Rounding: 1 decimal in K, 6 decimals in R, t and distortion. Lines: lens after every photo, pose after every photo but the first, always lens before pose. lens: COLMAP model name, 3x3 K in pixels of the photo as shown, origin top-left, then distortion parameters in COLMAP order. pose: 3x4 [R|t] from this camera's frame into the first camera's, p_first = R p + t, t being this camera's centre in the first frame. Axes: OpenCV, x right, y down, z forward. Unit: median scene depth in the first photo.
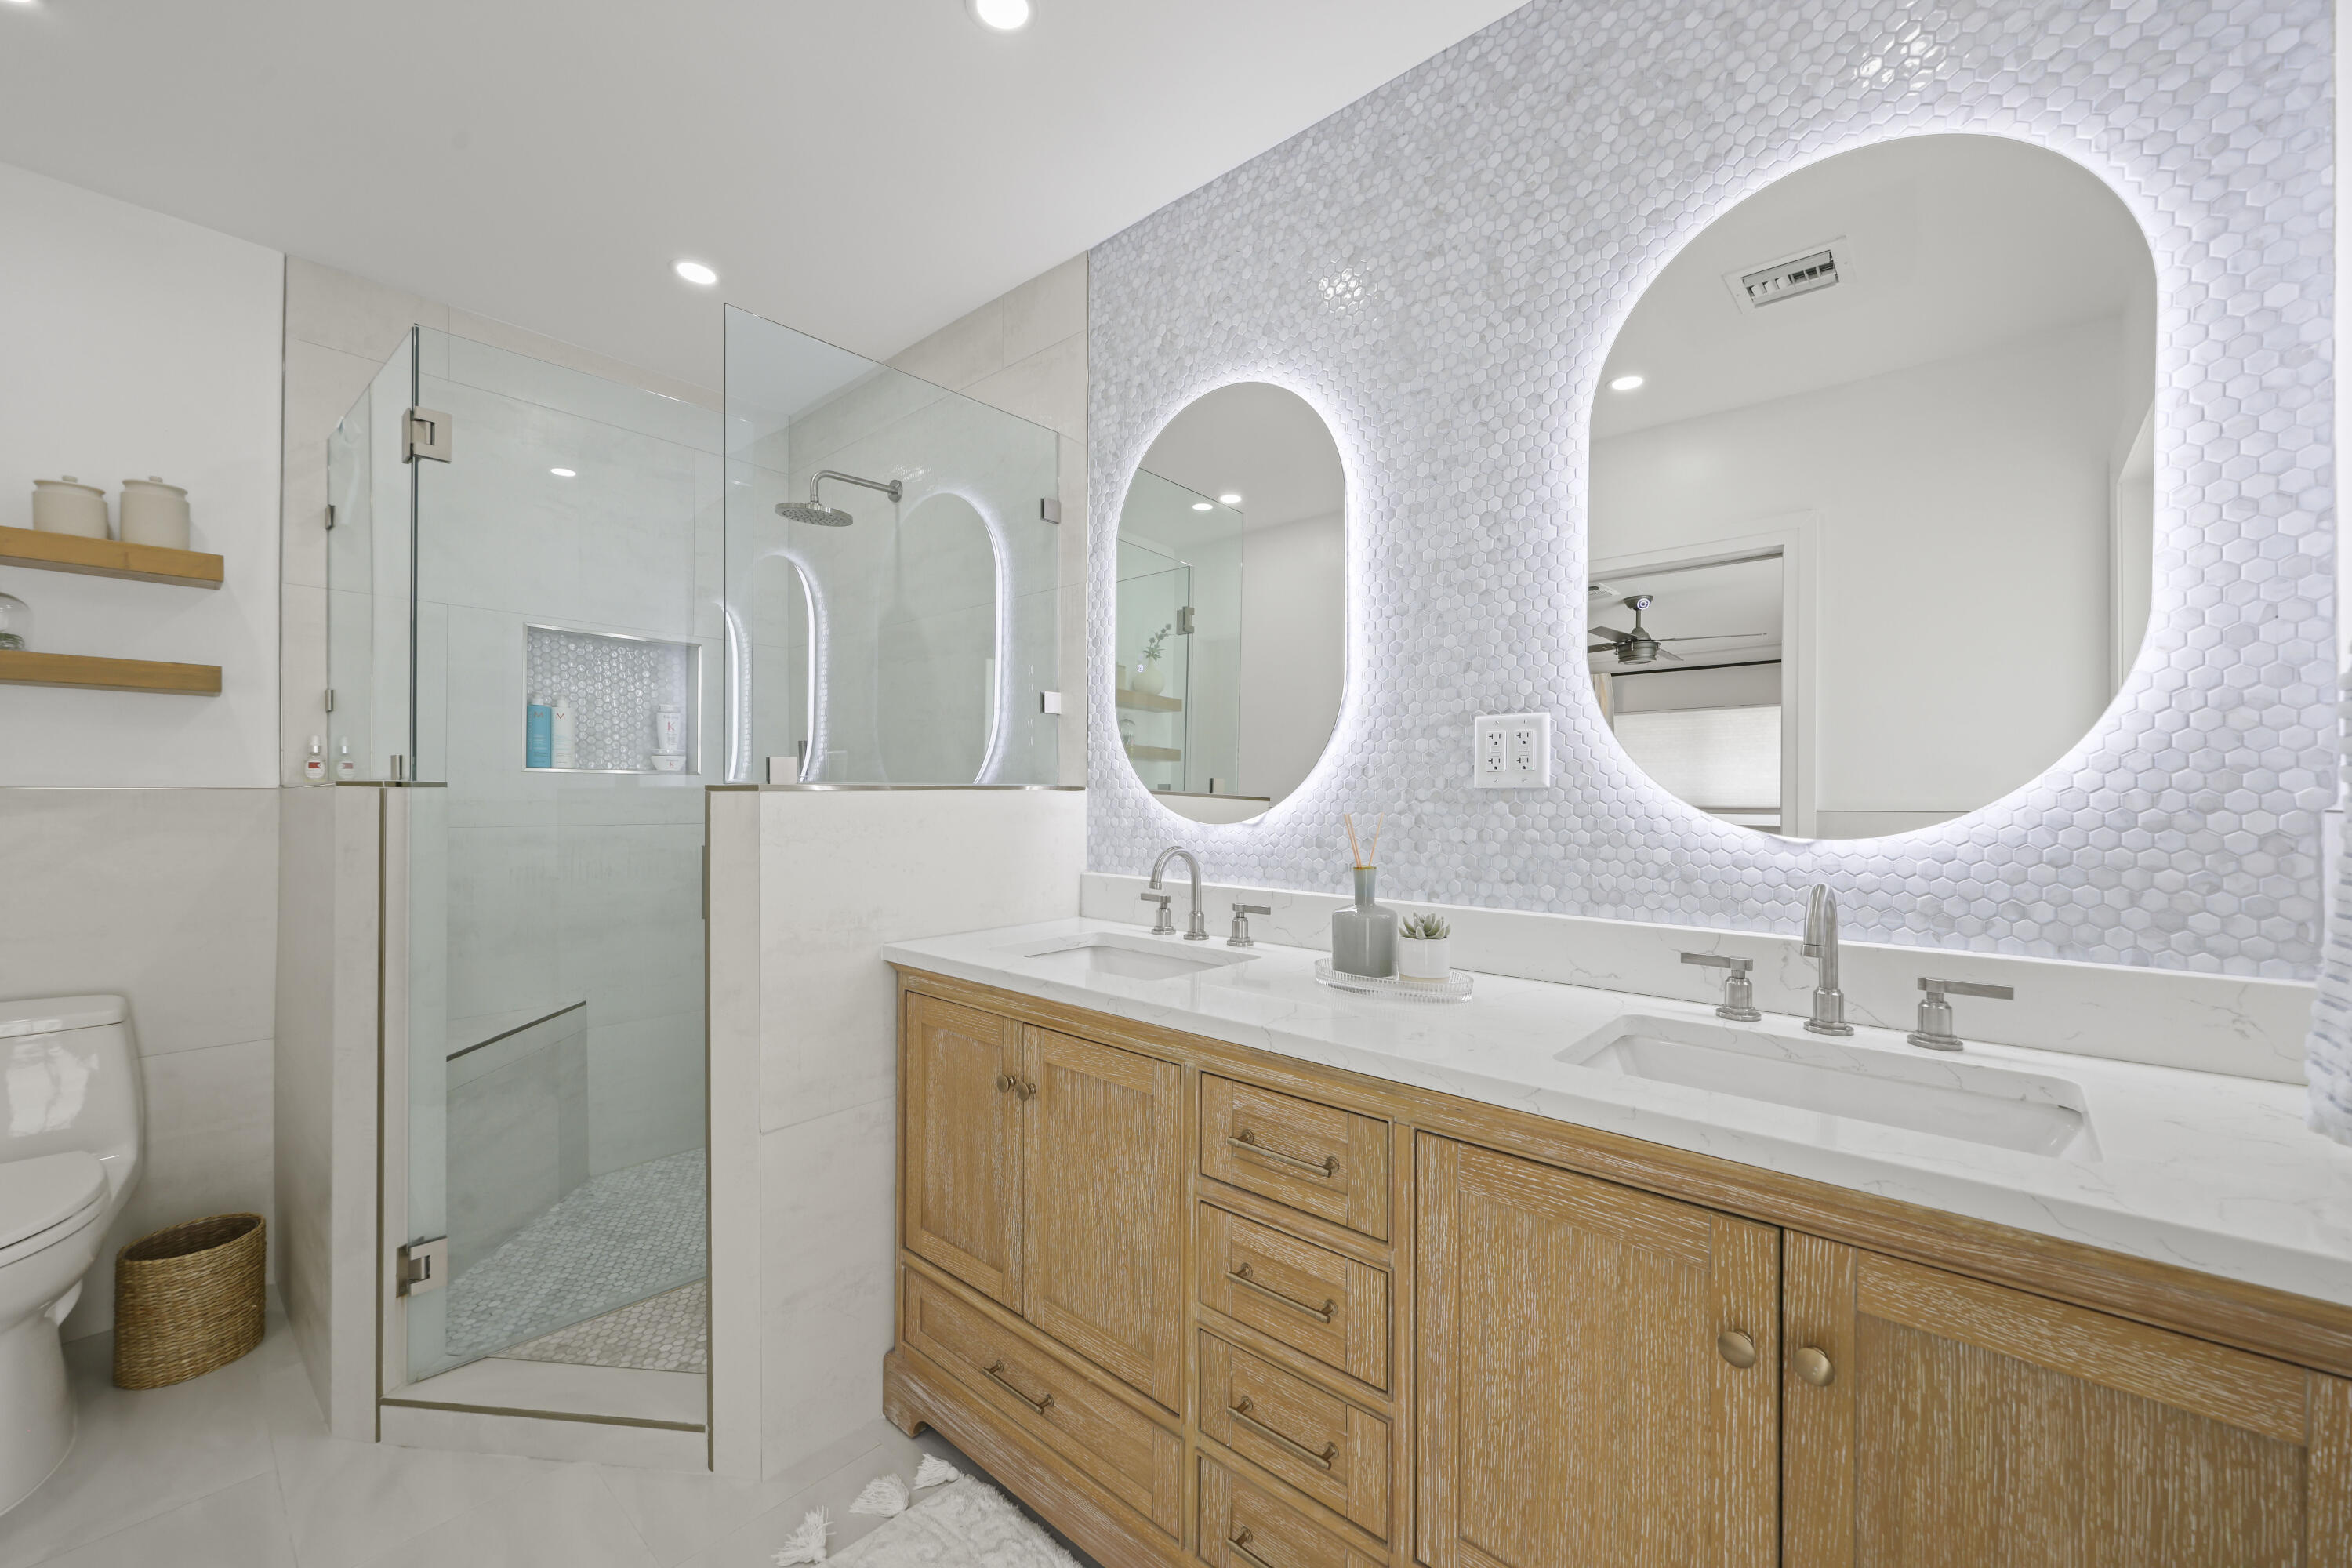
lens RADIAL K [[927.2, 0, 1173.6], [0, 927.2, 797.2], [0, 0, 1]] dist [-0.000162, 0.000271]
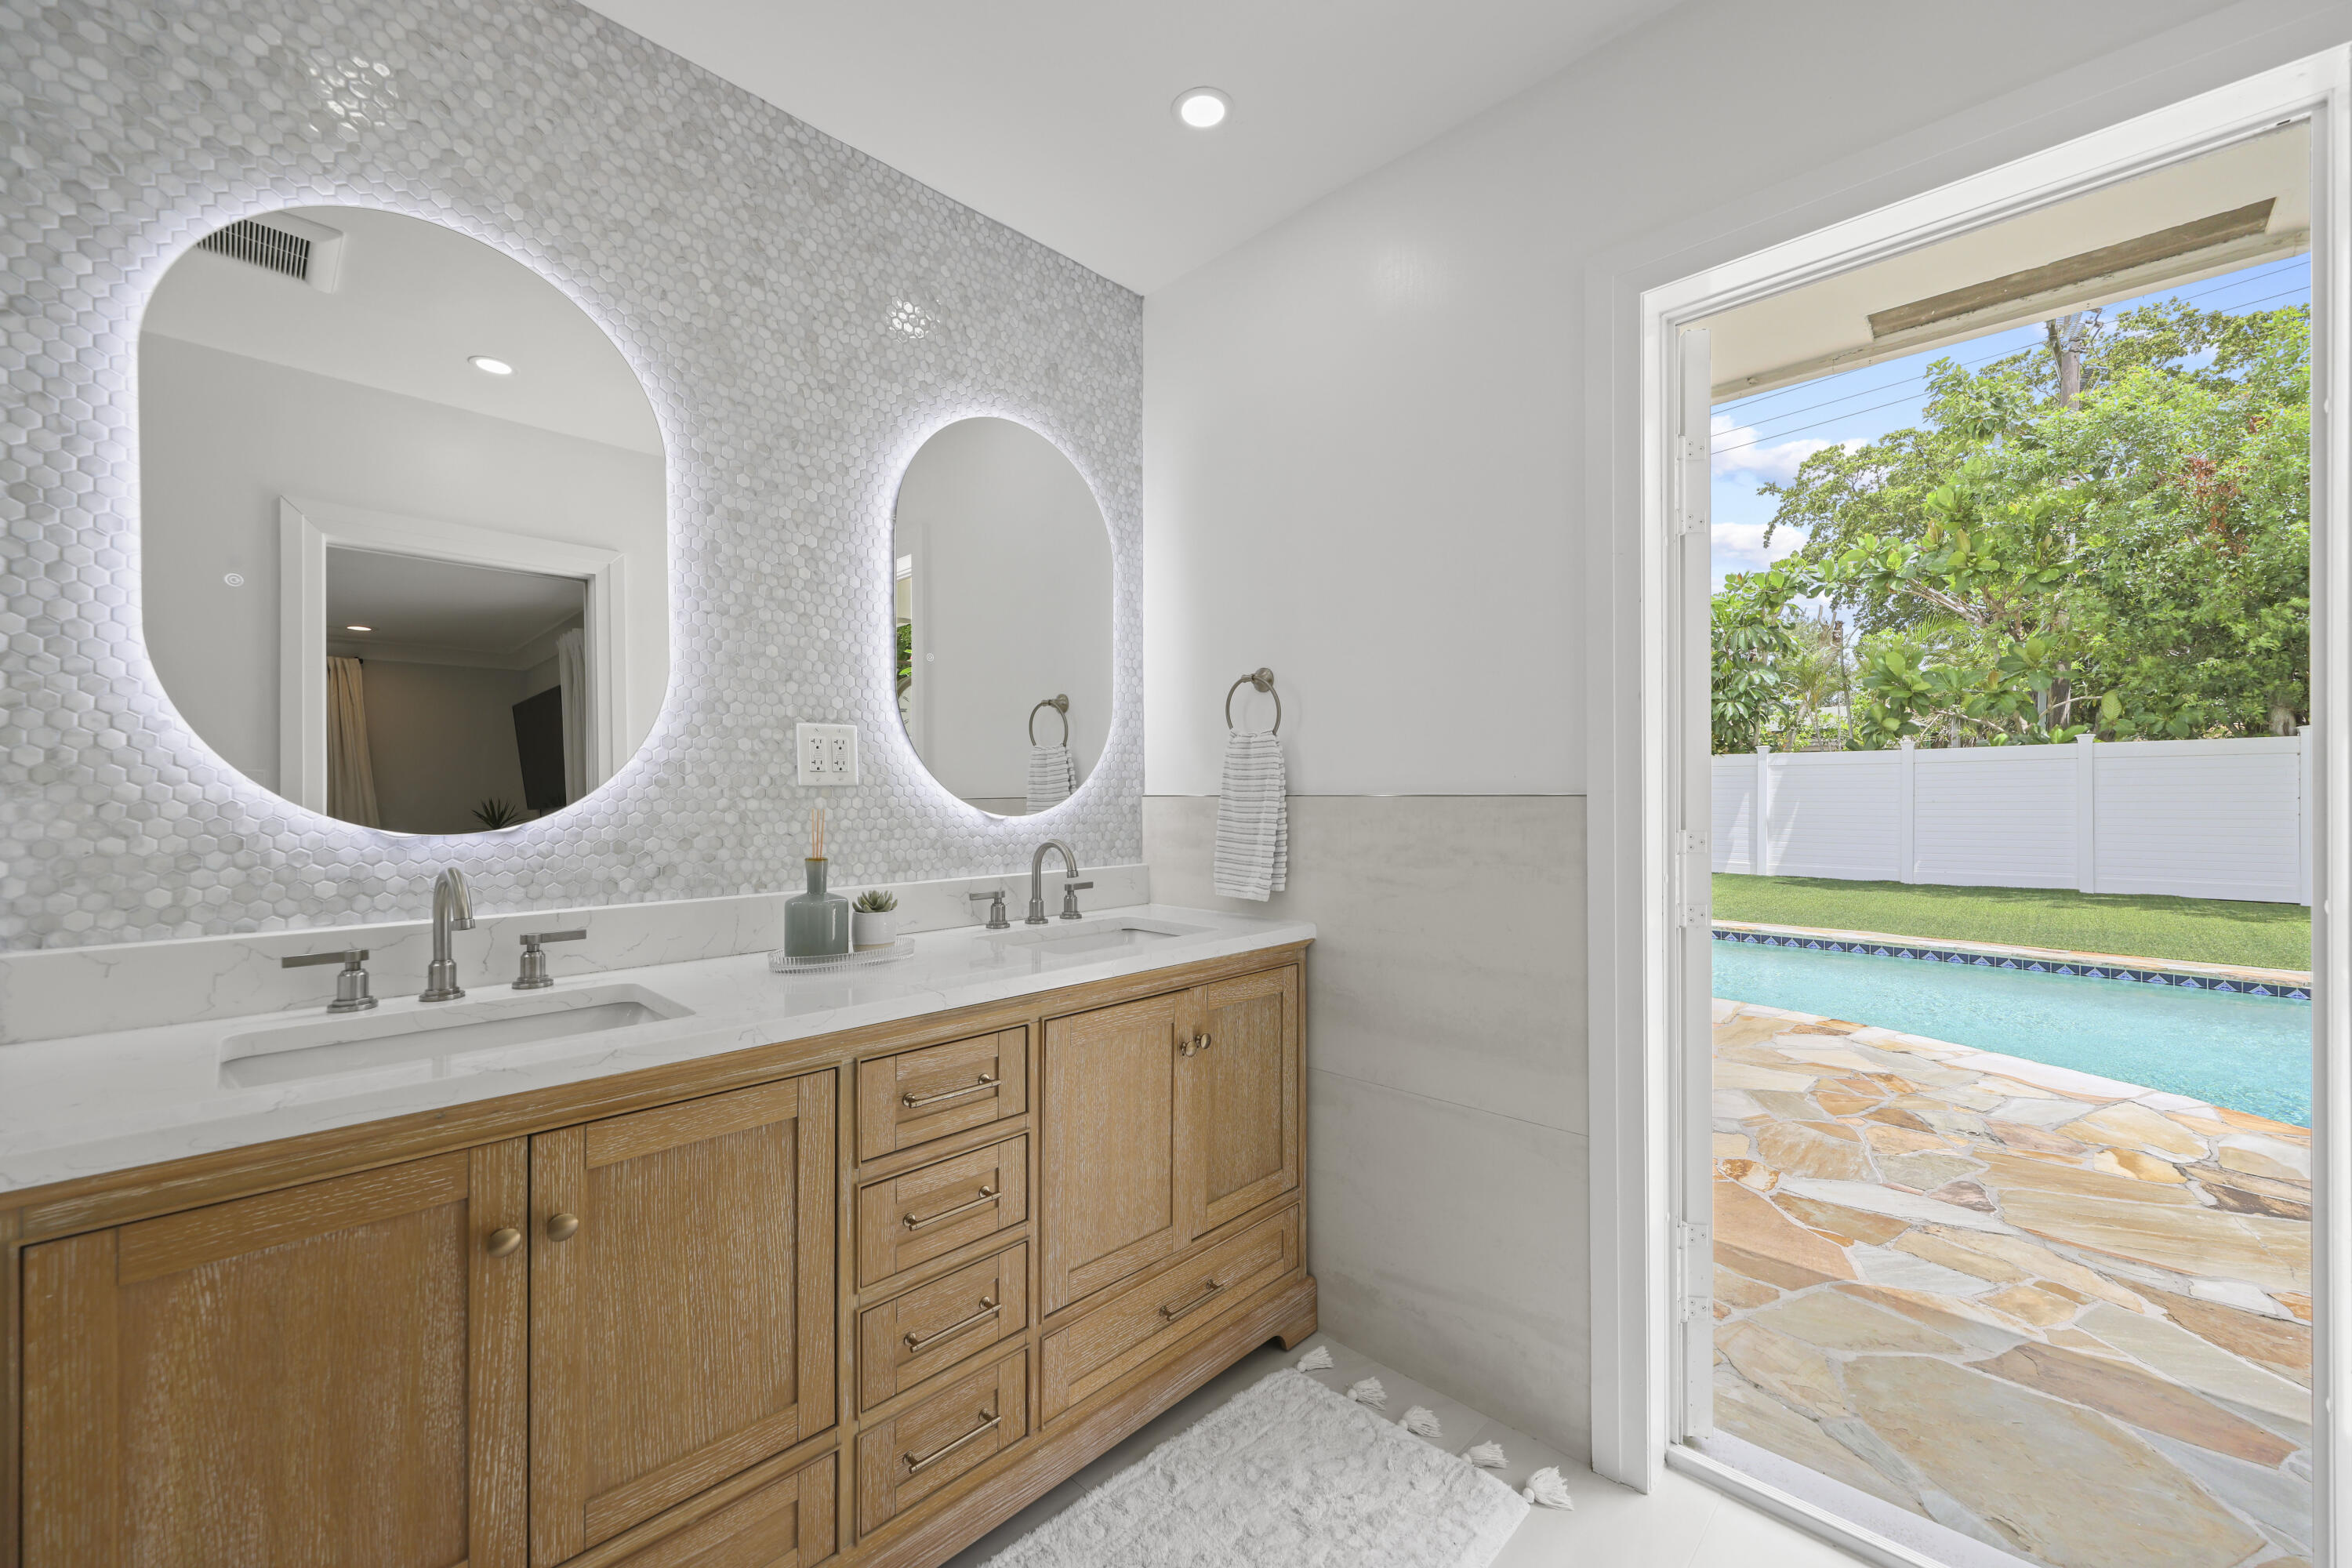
lens RADIAL K [[919.0, 0, 1216.0], [0, 919.0, 790.3], [0, 0, 1]] dist [0.001282, 0.000109]
pose [[0.008032, -0.004472, 0.999958, -0.800017], [0.005426, 0.999975, 0.004428, -0.006676], [-0.999953, 0.005391, 0.008056, 0.485127]]
